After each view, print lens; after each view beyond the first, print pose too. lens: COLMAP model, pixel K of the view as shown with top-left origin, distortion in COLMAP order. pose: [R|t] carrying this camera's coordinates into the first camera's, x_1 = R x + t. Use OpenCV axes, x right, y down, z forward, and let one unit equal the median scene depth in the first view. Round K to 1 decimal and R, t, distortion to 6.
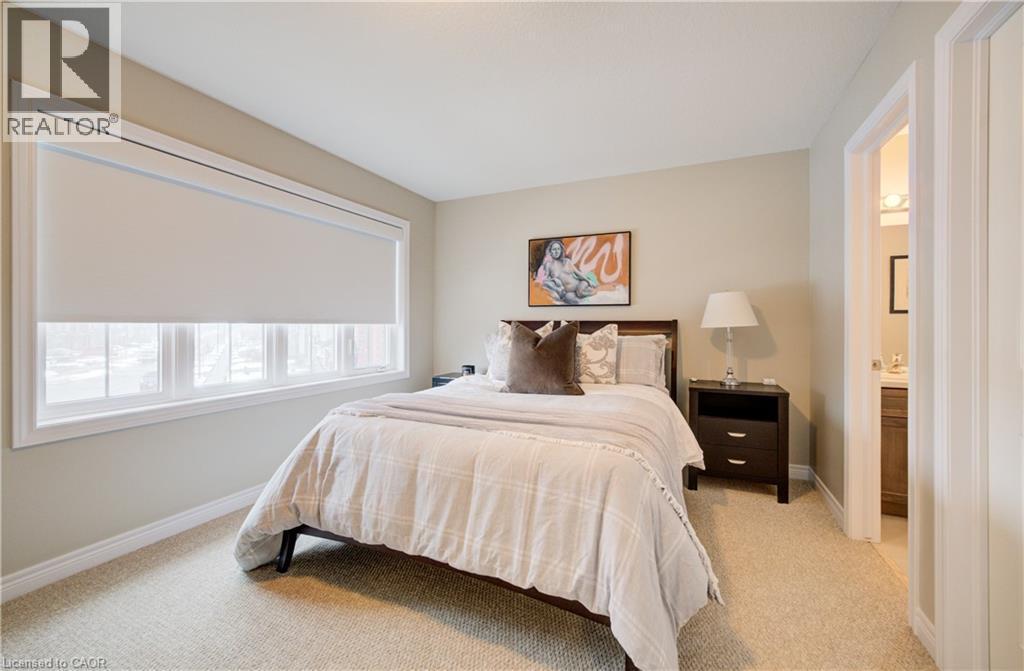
lens RADIAL K [[414.1, 0, 513.6], [0, 414.1, 334.5], [0, 0, 1]] dist [0.001990, 0.000209]
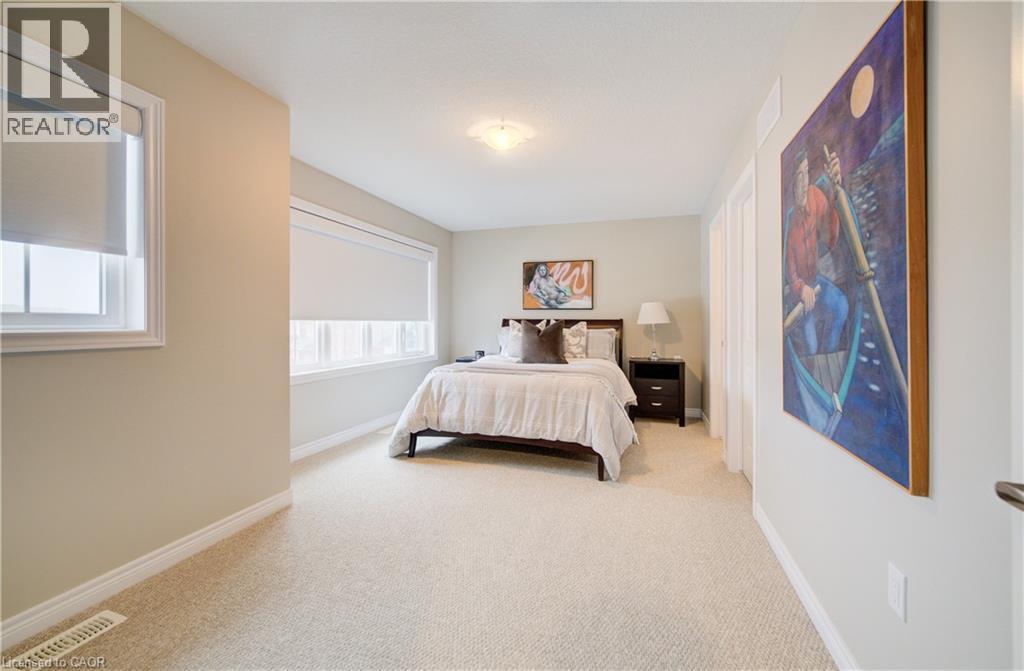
lens RADIAL K [[414.1, 0, 510.9], [0, 414.1, 327.4], [0, 0, 1]] dist [0.001990, 0.000209]
pose [[0.994882, 0.000914, 0.101044, -0.216636], [-0.000027, 0.999961, -0.008785, 0.011678], [-0.101048, 0.008737, 0.994843, -0.608394]]
